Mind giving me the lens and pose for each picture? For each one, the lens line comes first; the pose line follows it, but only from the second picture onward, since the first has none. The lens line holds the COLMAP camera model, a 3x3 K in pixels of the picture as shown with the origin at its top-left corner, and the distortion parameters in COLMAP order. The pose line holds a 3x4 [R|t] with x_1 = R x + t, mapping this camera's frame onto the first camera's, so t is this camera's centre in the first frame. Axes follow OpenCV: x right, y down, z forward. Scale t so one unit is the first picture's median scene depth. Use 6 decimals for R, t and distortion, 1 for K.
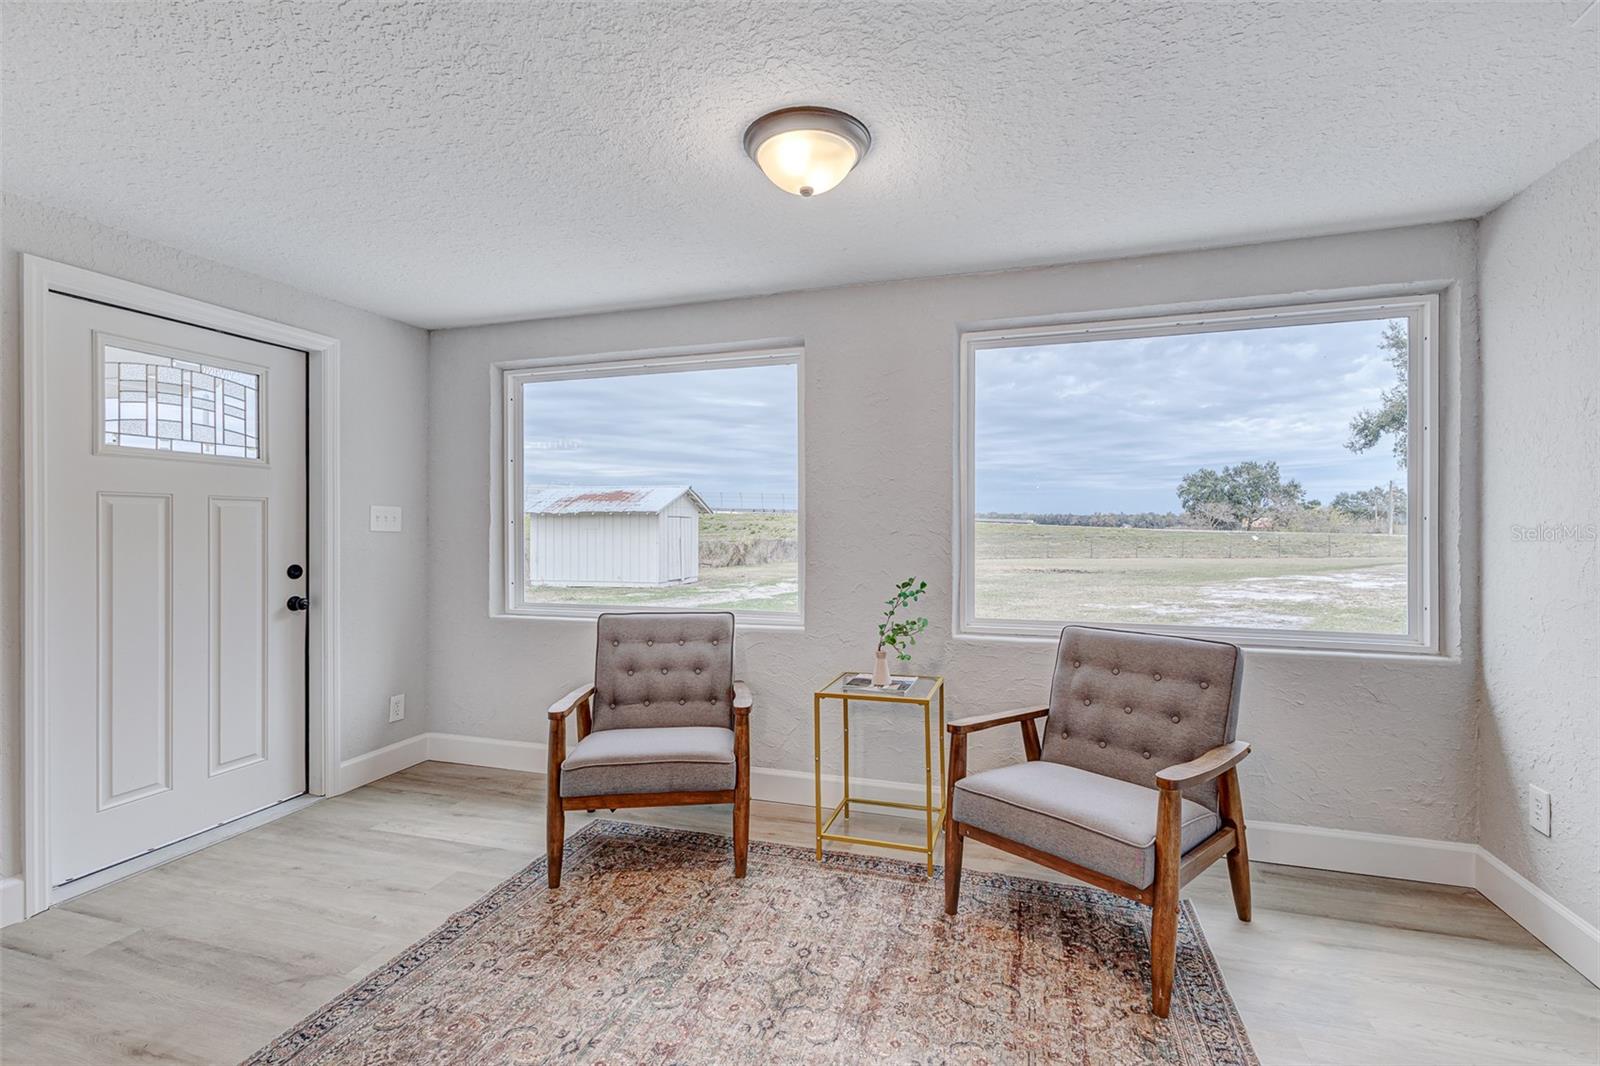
lens RADIAL K [[671.3, 0, 825.4], [0, 671.3, 529.9], [0, 0, 1]] dist [-0.001098, -0.000230]
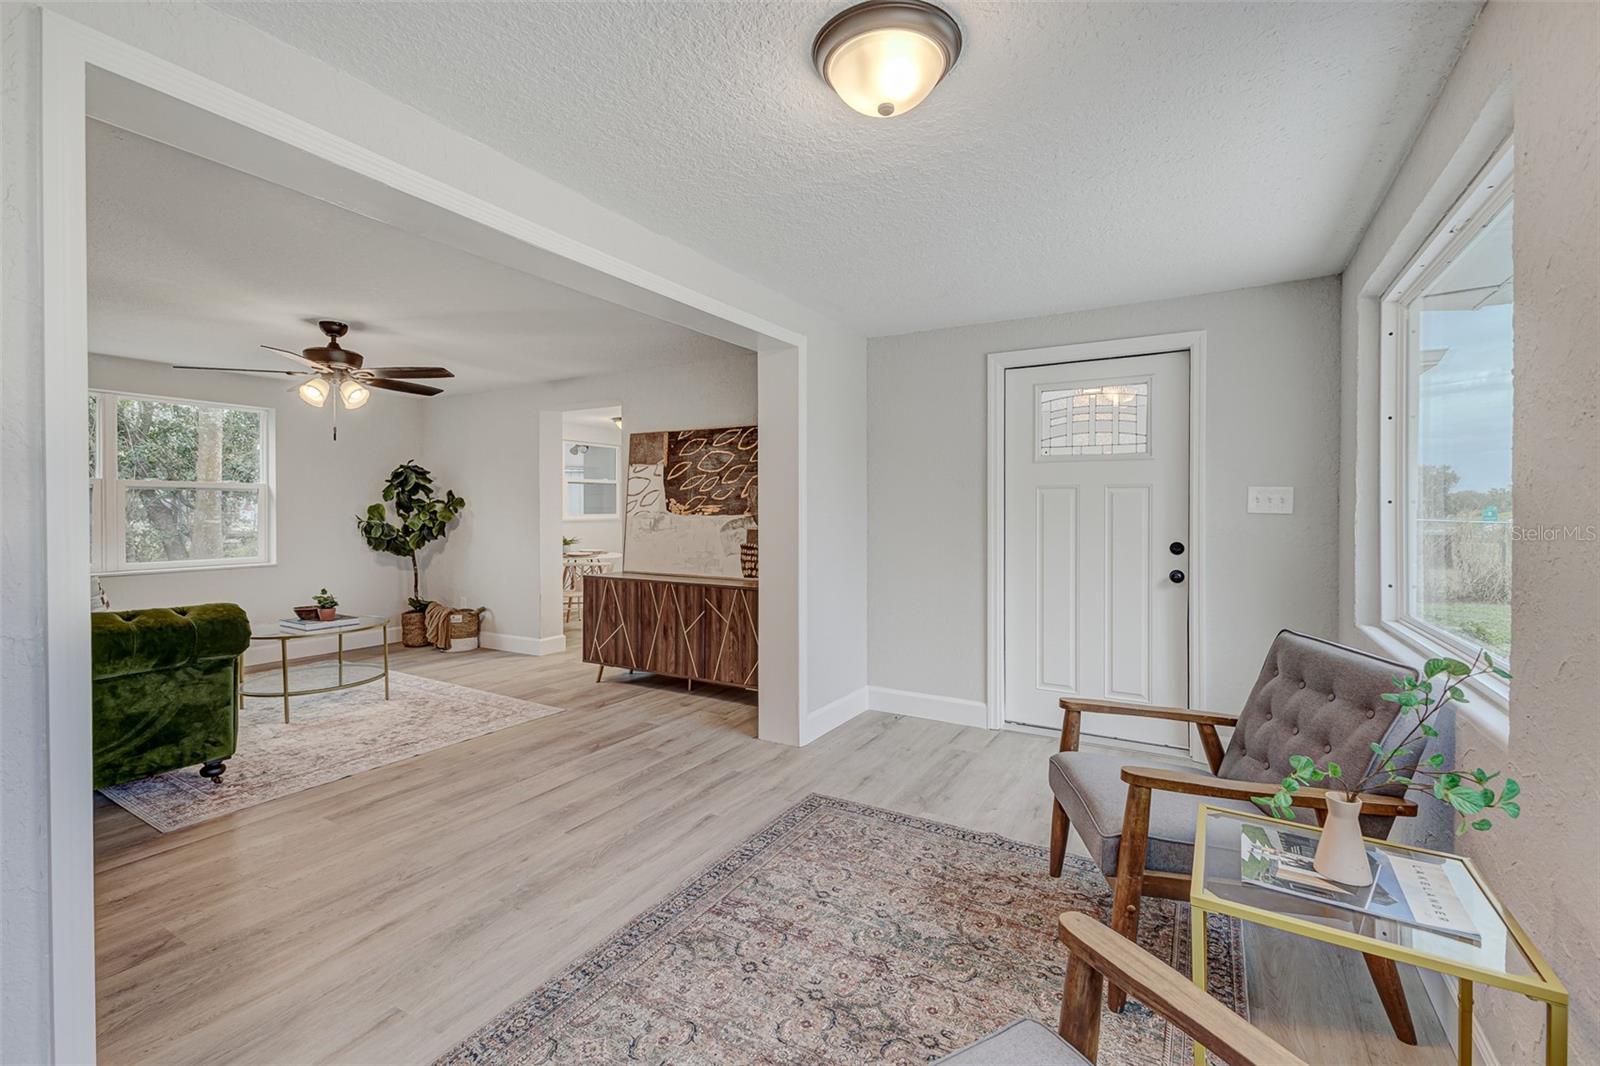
lens RADIAL K [[715.6, 0, 799.1], [0, 715.6, 516.5], [0, 0, 1]] dist [-0.000537, 0.000145]
pose [[-0.247237, 0.010745, -0.968895, 0.862221], [-0.003967, 0.999919, 0.012102, -0.005699], [0.968947, 0.006836, -0.247174, 1.103281]]
